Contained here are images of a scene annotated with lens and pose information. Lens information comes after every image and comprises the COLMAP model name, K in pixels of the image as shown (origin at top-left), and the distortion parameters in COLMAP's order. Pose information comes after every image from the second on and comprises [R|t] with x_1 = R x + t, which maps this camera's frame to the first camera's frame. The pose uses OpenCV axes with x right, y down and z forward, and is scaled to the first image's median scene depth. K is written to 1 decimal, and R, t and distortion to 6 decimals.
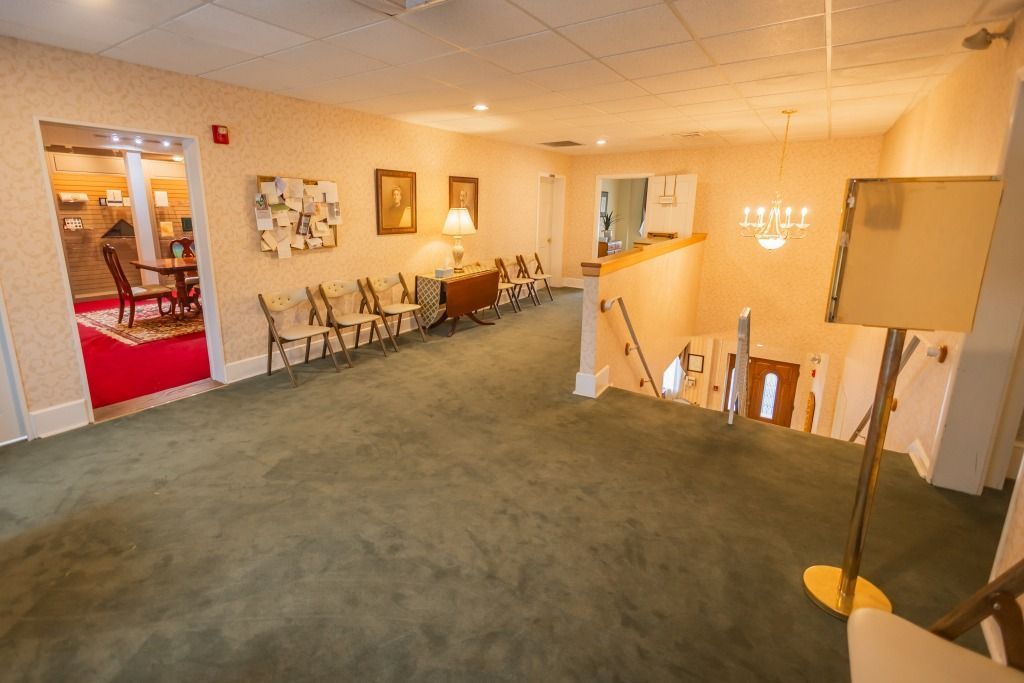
lens RADIAL K [[471.1, 0, 488.9], [0, 471.1, 315.6], [0, 0, 1]] dist [0.003400, 0.000008]
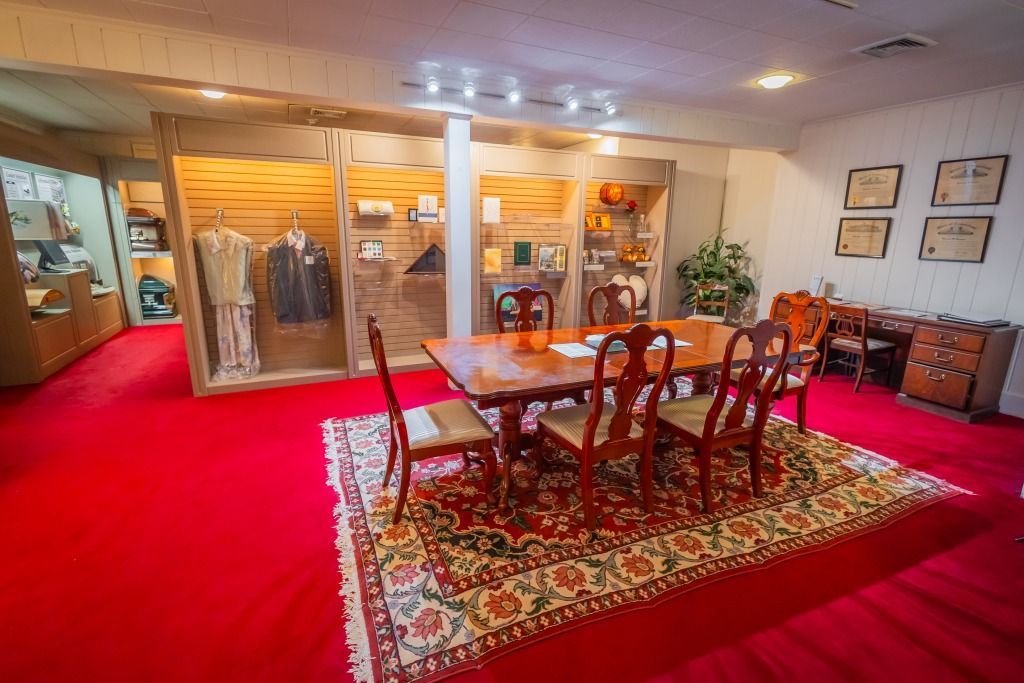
lens RADIAL K [[471.1, 0, 509.9], [0, 471.1, 339.9], [0, 0, 1]] dist [0.003400, 0.000008]
pose [[0.854181, 0.119662, -0.506019, -0.375323], [-0.119151, 0.992310, 0.033526, -0.114216], [0.506140, 0.031655, 0.861870, 0.535494]]
